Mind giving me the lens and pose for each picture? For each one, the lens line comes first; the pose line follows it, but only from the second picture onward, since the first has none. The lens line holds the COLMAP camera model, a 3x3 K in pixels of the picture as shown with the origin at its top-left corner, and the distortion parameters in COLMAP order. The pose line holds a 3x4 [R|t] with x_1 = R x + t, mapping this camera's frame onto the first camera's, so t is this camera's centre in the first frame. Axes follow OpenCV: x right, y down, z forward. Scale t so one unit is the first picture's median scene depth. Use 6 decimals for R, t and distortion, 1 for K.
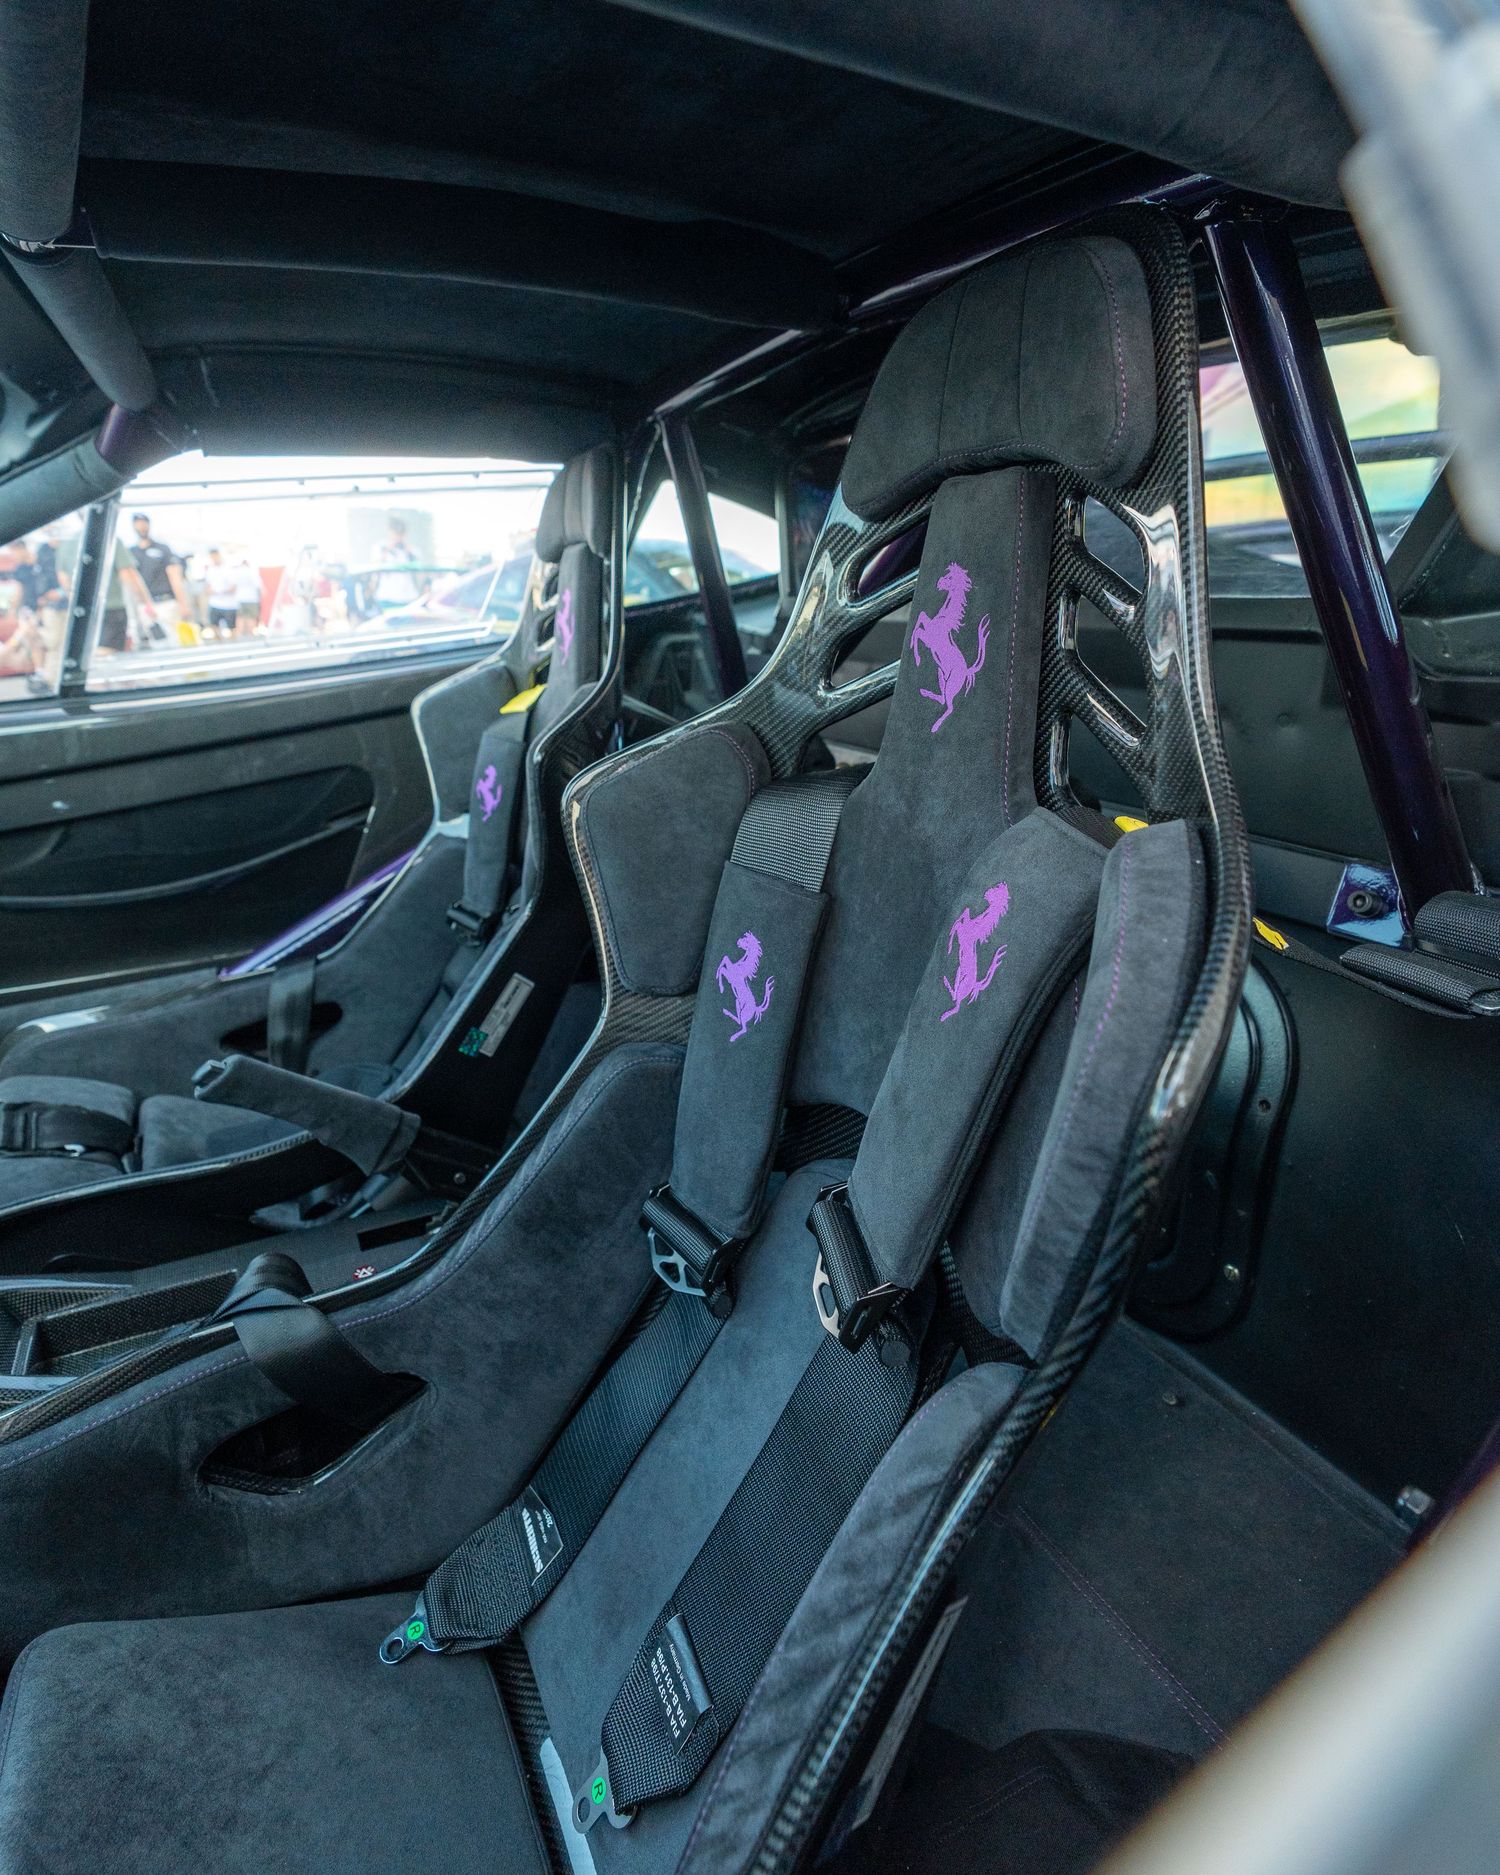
lens RADIAL K [[1009.8, 0, 735.7], [0, 1009.8, 935.1], [0, 0, 1]] dist [0.000553, 0.001595]
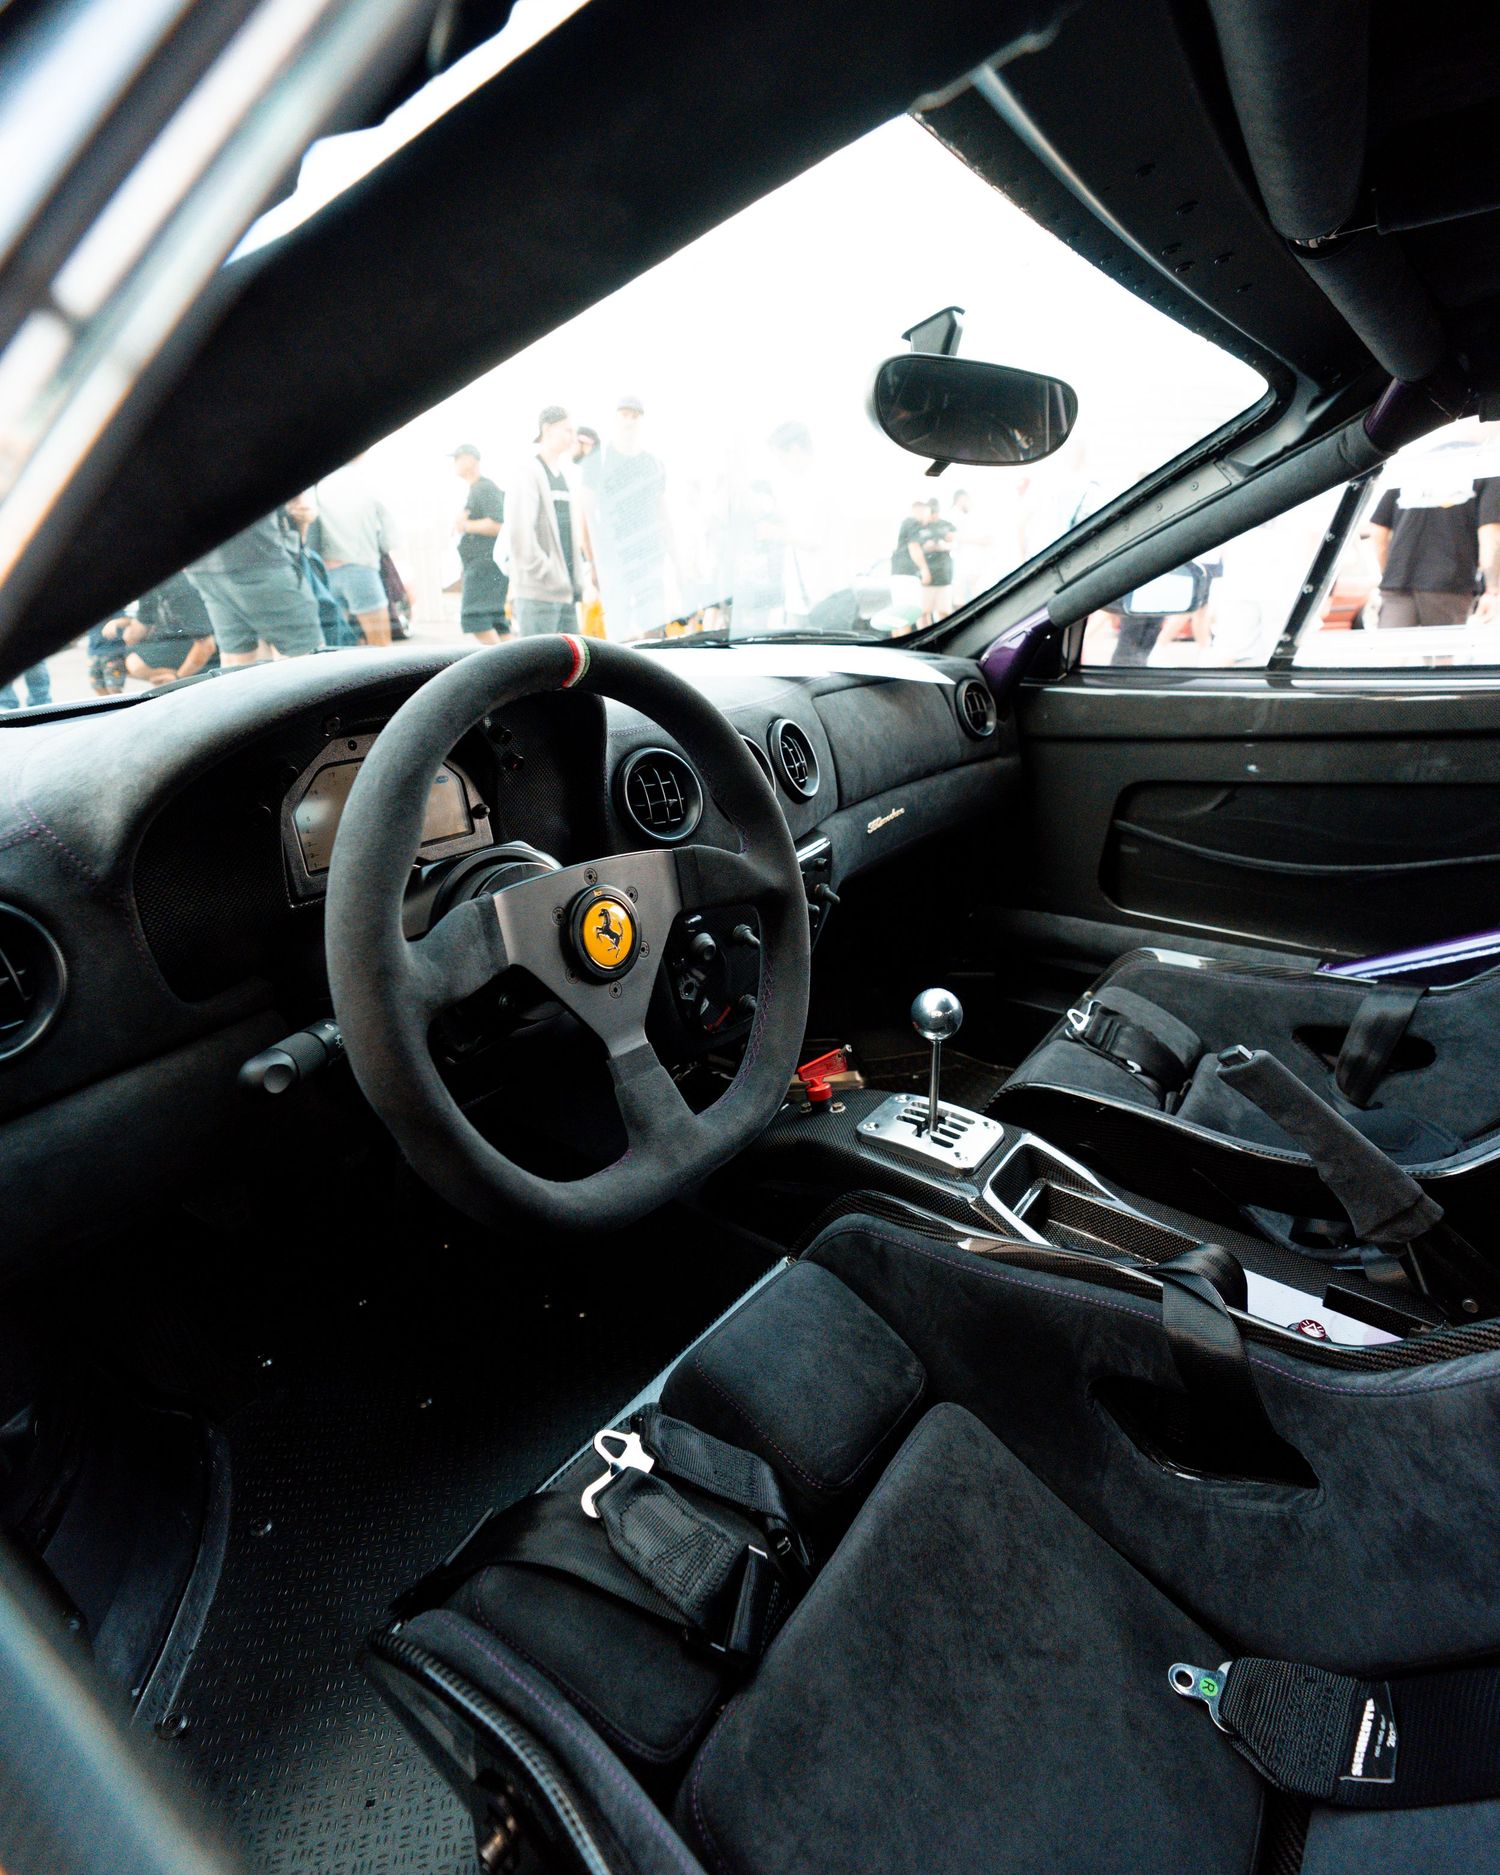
lens RADIAL K [[1009.8, 0, 735.7], [0, 1009.8, 935.1], [0, 0, 1]] dist [0.000553, 0.001595]
pose [[0.416031, 0.322131, -0.850382, 0.076526], [-0.285076, 0.934214, 0.214420, -0.043392], [0.863510, 0.153218, 0.480494, 0.060990]]
